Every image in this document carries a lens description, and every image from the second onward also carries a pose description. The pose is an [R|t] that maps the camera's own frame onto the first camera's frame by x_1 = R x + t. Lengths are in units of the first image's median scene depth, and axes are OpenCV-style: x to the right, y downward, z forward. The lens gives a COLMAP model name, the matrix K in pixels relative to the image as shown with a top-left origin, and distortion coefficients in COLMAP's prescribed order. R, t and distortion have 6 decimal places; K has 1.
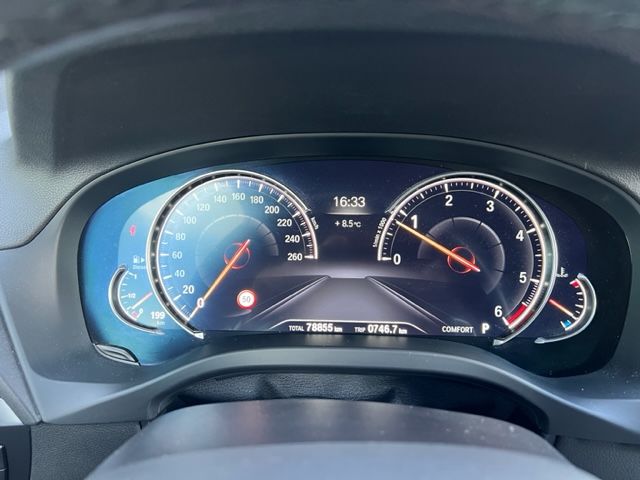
lens RADIAL K [[528.5, 0, 320.4], [0, 528.5, 235.9], [0, 0, 1]] dist [0.015568, -0.046597]
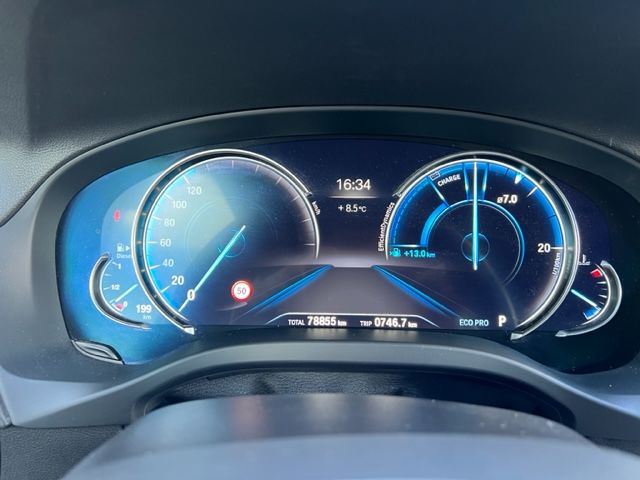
lens RADIAL K [[528.5, 0, 322.1], [0, 528.5, 236.5], [0, 0, 1]] dist [0.015568, -0.046597]
pose [[0.999744, 0.000483, 0.022633, -0.022252], [0.000028, 0.999746, -0.022557, 0.048611], [-0.022638, 0.022551, 0.999489, 0.083940]]
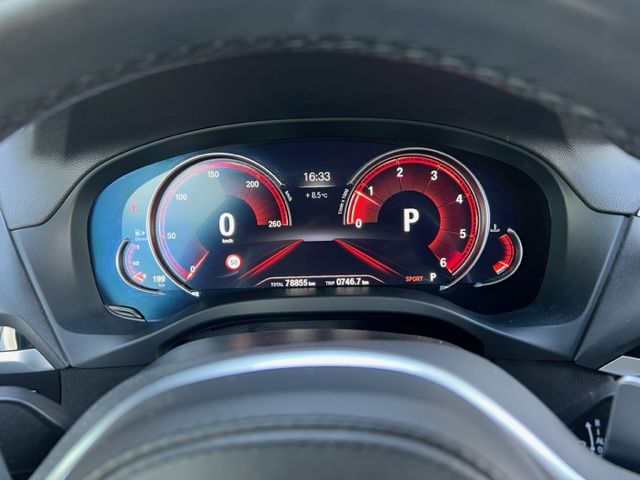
lens RADIAL K [[528.5, 0, 318.8], [0, 528.5, 239.2], [0, 0, 1]] dist [0.015568, -0.046597]
pose [[0.998717, -0.041593, 0.028870, 0.019578], [0.040383, 0.998331, 0.041295, 0.028169], [-0.030539, -0.040076, 0.998730, -0.196898]]
